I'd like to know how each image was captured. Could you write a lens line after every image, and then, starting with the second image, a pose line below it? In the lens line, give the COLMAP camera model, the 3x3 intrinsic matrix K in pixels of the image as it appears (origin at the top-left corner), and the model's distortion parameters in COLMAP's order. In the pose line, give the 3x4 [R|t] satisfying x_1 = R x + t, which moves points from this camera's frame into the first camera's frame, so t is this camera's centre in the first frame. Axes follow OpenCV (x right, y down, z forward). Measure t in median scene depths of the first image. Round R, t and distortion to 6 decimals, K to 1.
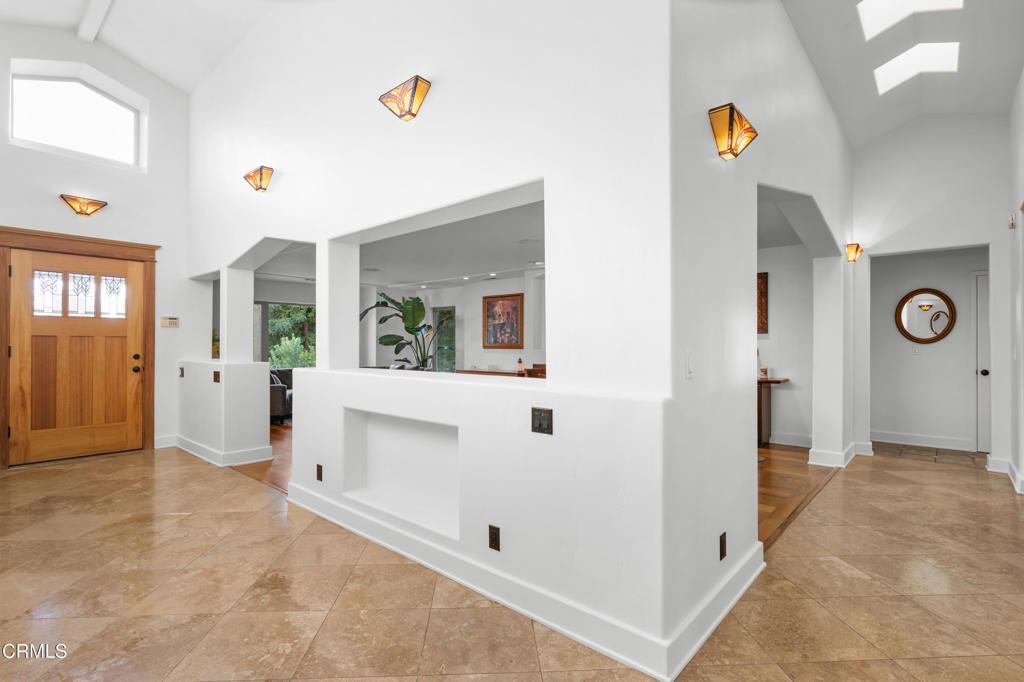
lens RADIAL K [[493.6, 0, 512.4], [0, 493.6, 340.9], [0, 0, 1]] dist [-0.002535, 0.000246]
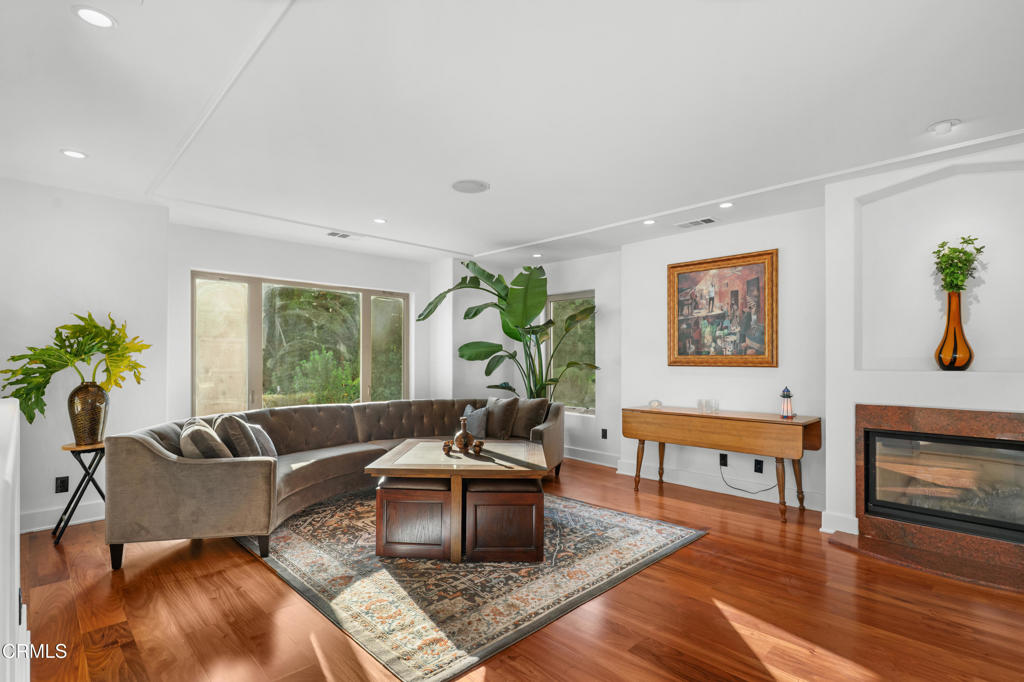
lens RADIAL K [[493.6, 0, 520.1], [0, 493.6, 358.7], [0, 0, 1]] dist [-0.002535, 0.000246]
pose [[0.998747, -0.001970, -0.049998, -0.183801], [0.002244, 0.999983, 0.005438, 0.004612], [0.049986, -0.005544, 0.998735, 0.471237]]
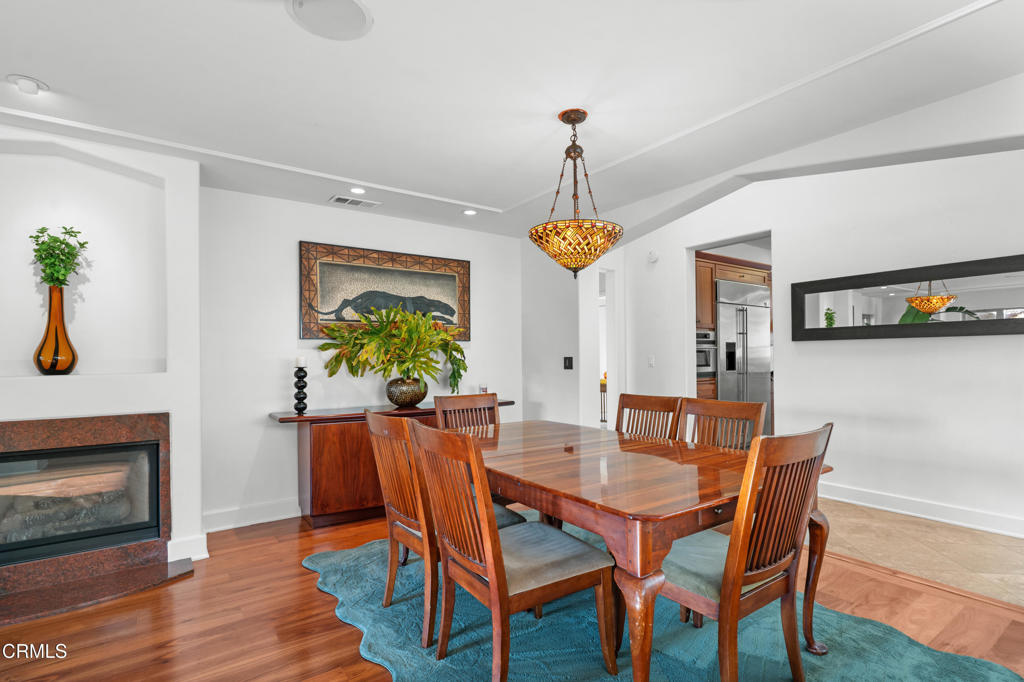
lens RADIAL K [[493.6, 0, 503.2], [0, 493.6, 359.6], [0, 0, 1]] dist [-0.002535, 0.000246]
pose [[0.216149, -0.008361, 0.976324, -0.135657], [0.004738, 0.999961, 0.007514, 0.005103], [-0.976349, 0.003001, 0.216181, 0.493665]]
